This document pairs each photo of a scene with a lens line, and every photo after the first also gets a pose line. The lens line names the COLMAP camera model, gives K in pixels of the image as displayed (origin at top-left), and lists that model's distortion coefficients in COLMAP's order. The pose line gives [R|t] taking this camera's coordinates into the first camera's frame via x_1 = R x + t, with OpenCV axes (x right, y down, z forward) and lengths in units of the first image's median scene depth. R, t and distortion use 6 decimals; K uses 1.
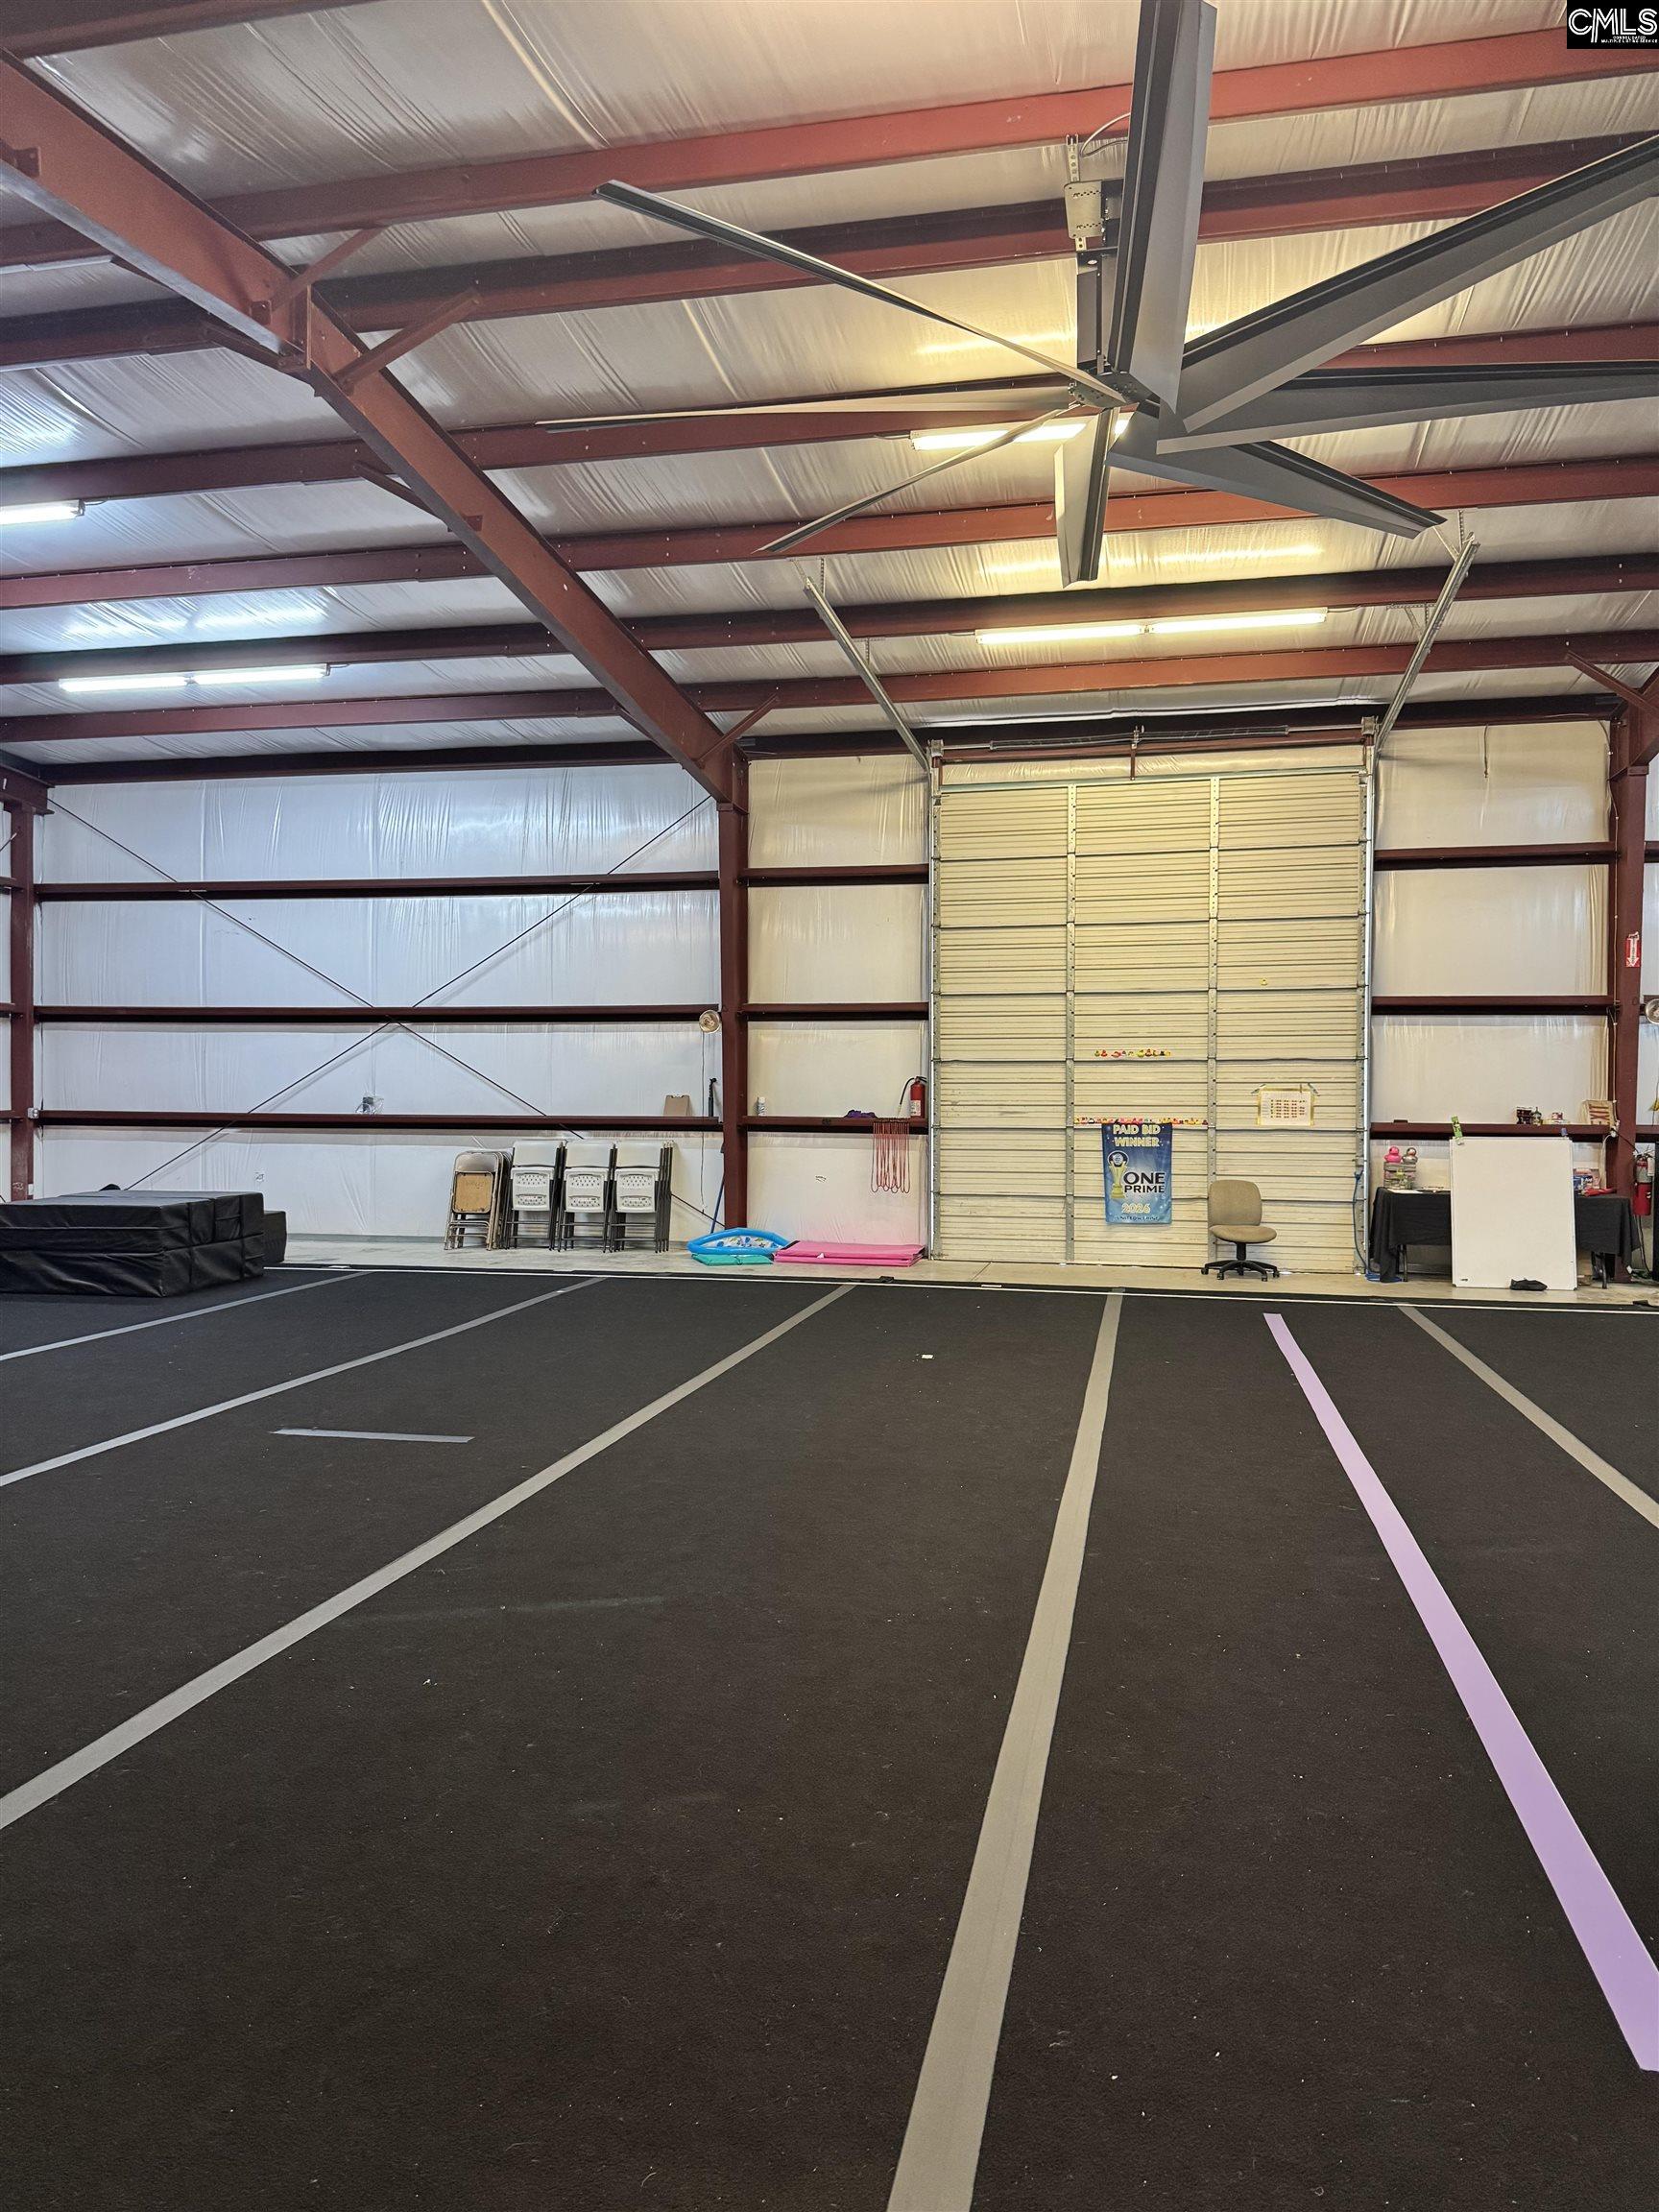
lens RADIAL K [[1546.7, 0, 832.1], [0, 1546.7, 1114.7], [0, 0, 1]] dist [0.172979, -0.326074]
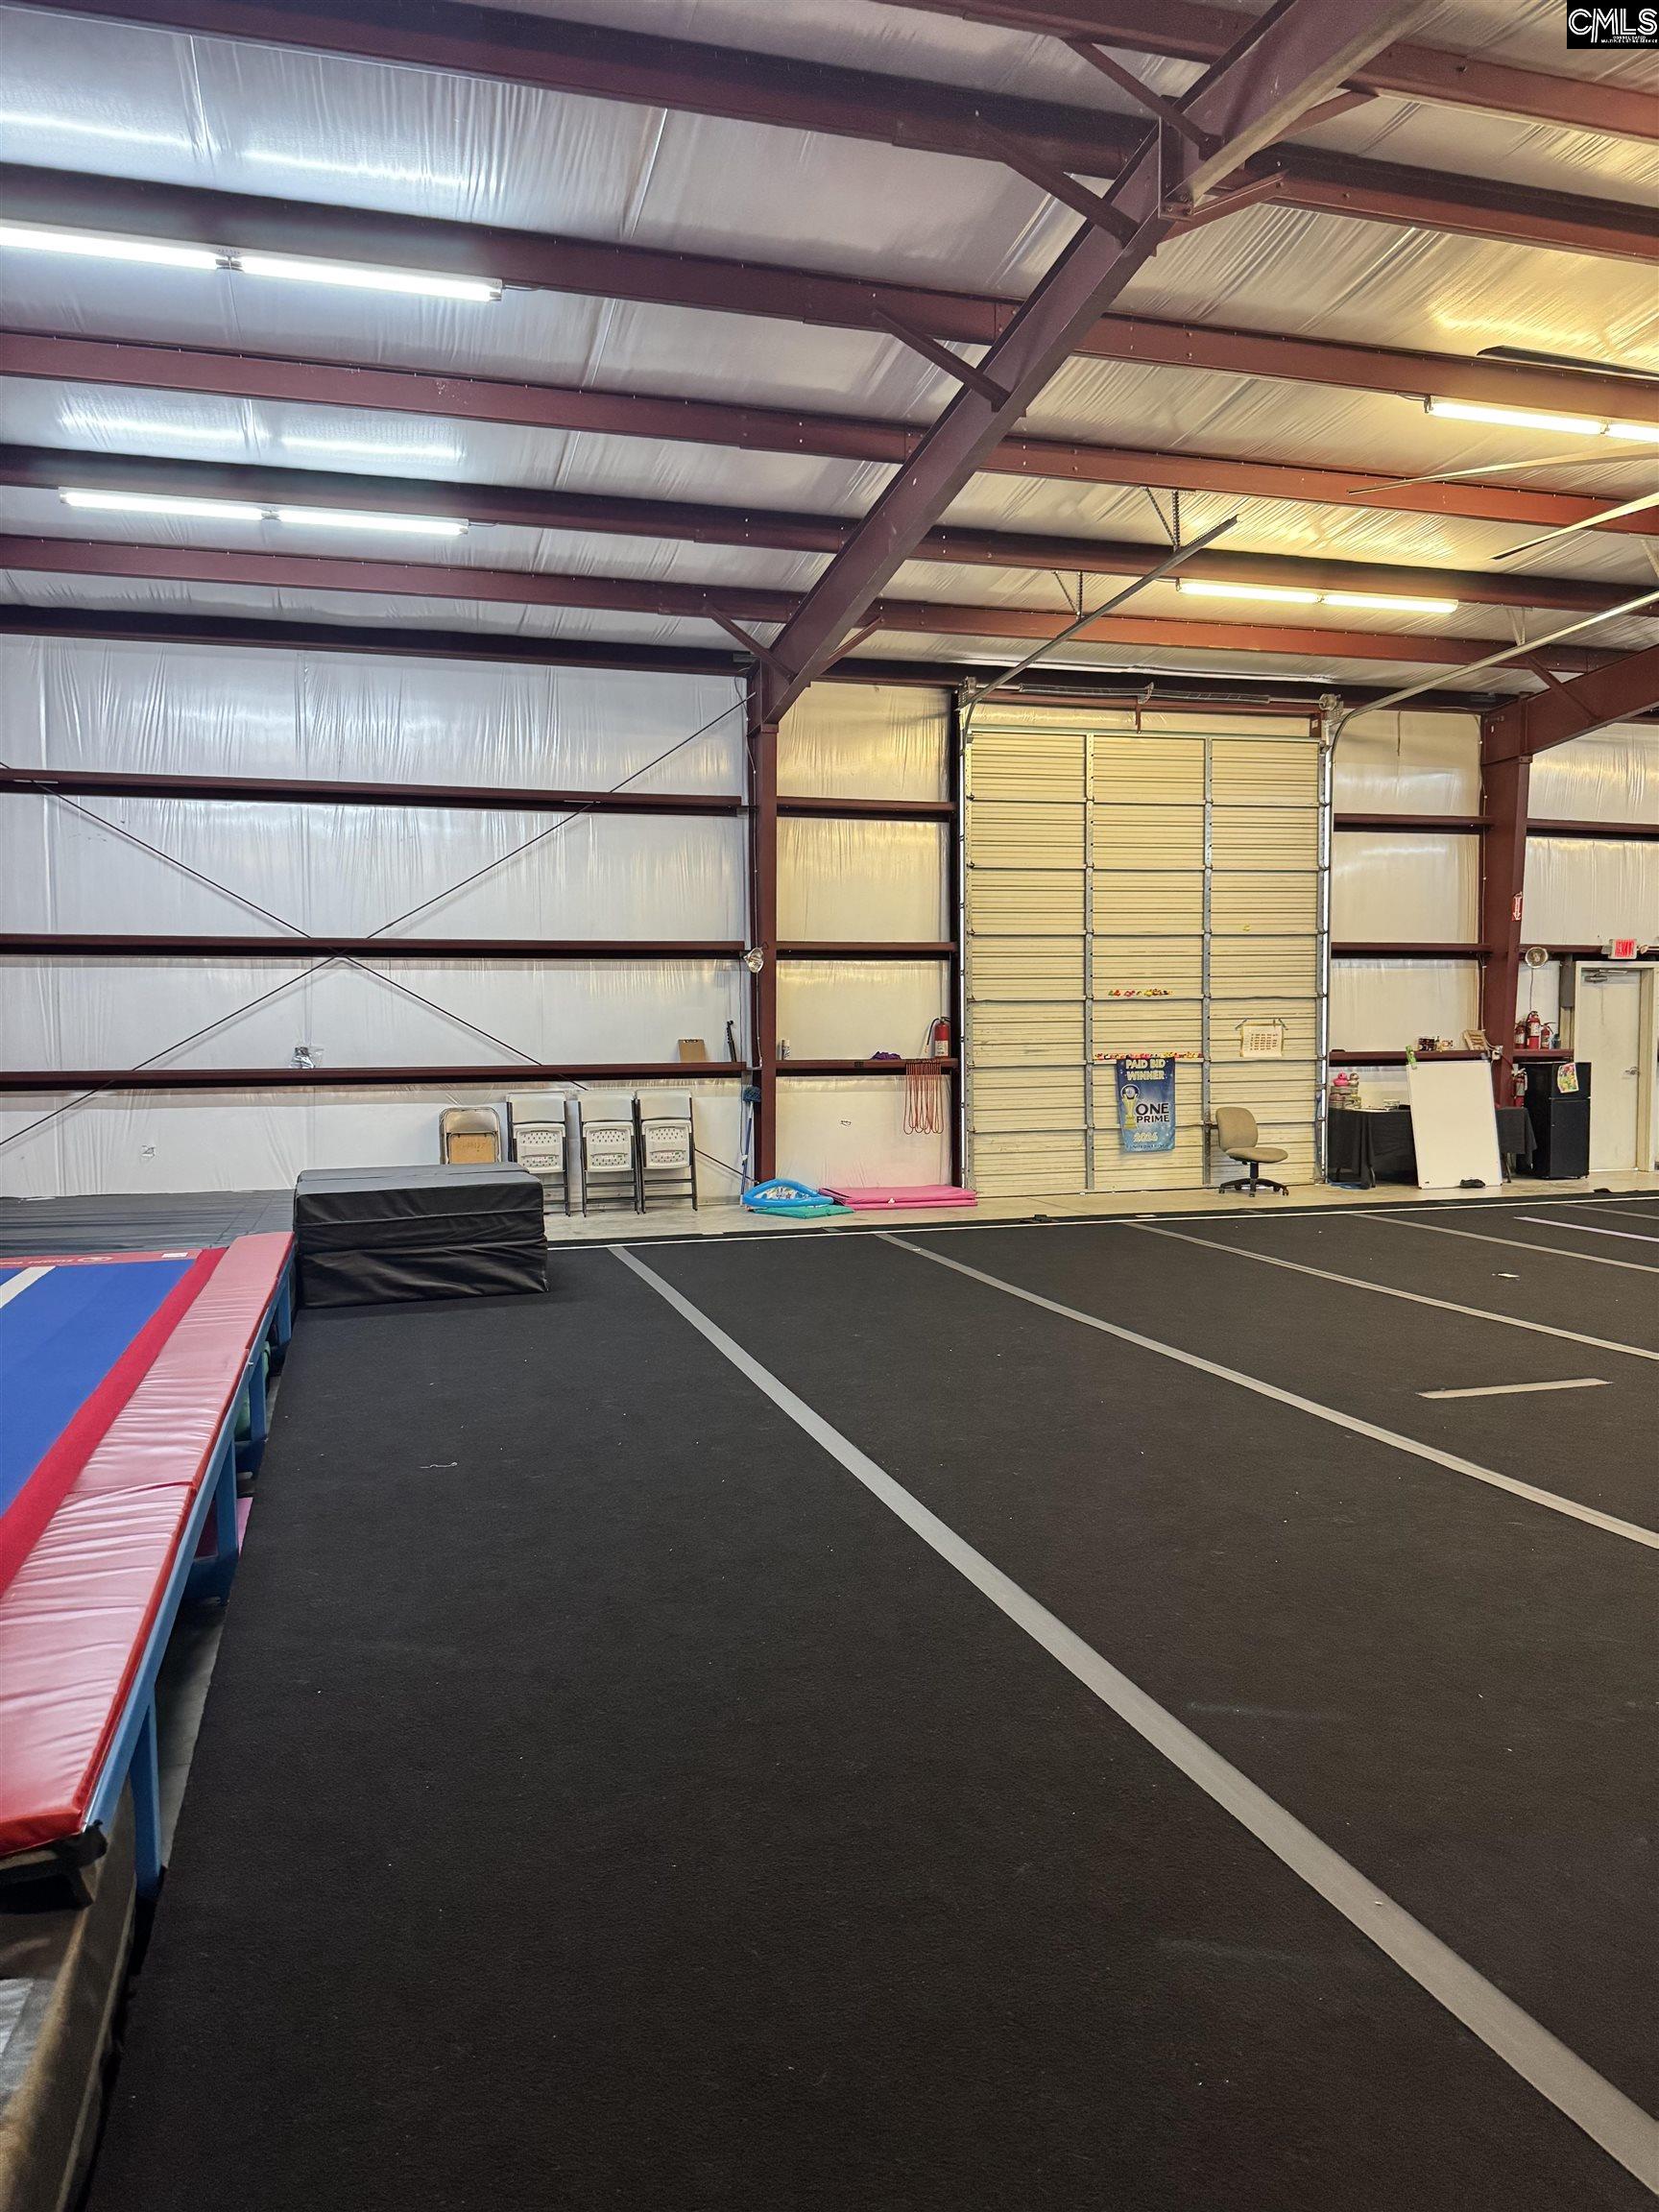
lens RADIAL K [[1546.7, 0, 832.1], [0, 1546.7, 1114.7], [0, 0, 1]] dist [0.172979, -0.326074]
pose [[0.877122, -0.039877, 0.478610, -0.503068], [0.021014, 0.998779, 0.044705, -0.007909], [-0.479808, -0.029155, 0.876889, 0.159644]]
